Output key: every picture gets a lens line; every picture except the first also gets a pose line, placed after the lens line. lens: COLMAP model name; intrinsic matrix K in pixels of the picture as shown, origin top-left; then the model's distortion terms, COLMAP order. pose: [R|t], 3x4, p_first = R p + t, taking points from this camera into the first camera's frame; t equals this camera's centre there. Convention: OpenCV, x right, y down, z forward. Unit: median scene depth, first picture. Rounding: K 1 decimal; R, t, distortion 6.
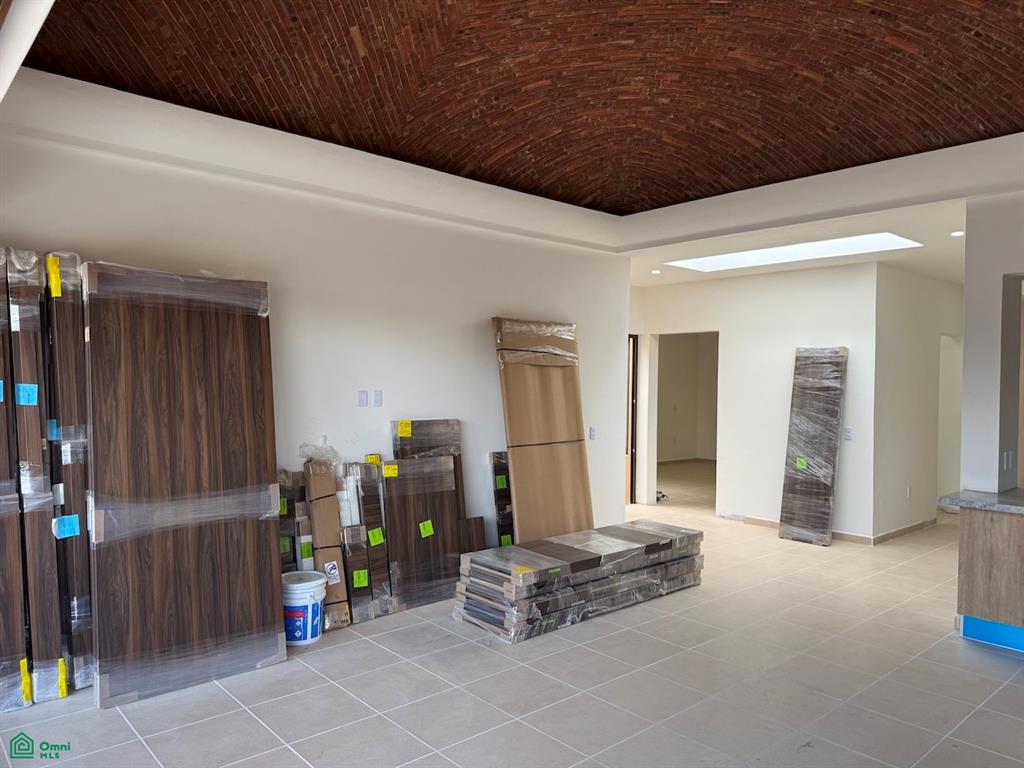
lens RADIAL K [[727.3, 0, 510.7], [0, 727.3, 382.0], [0, 0, 1]] dist [0.034109, -0.051874]
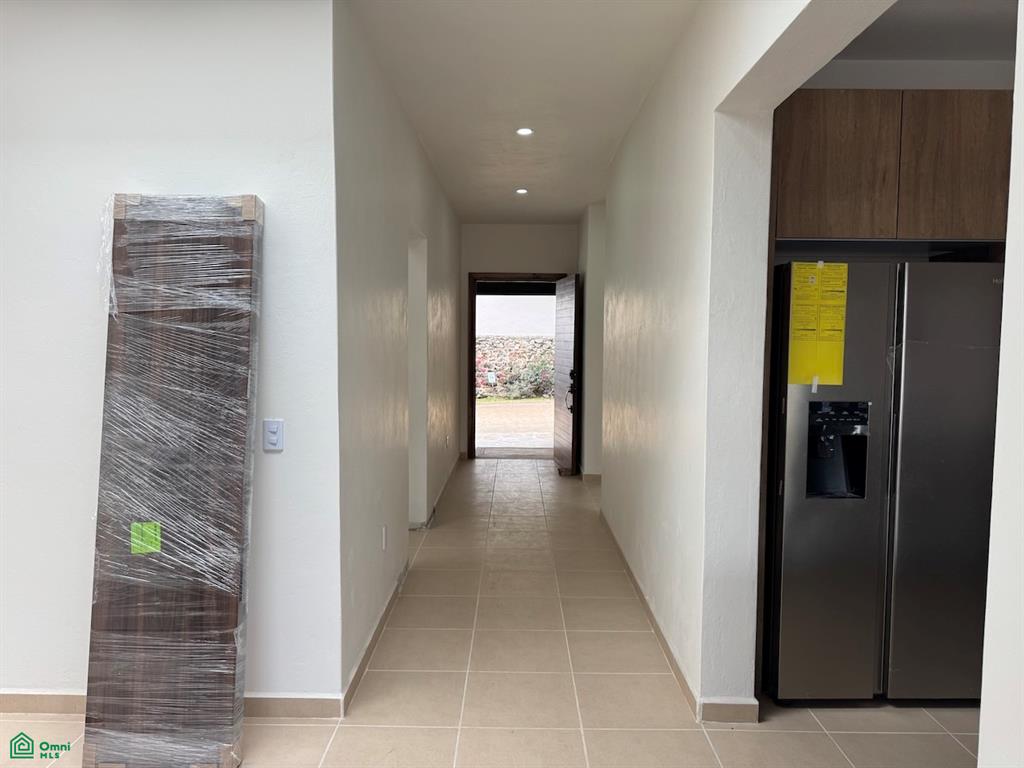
lens RADIAL K [[727.3, 0, 508.0], [0, 727.3, 383.2], [0, 0, 1]] dist [0.034109, -0.051874]
pose [[0.673319, -0.064711, 0.736515, 0.267763], [0.004780, 0.996523, 0.083187, 0.013344], [-0.739337, -0.052491, 0.671287, 0.656044]]
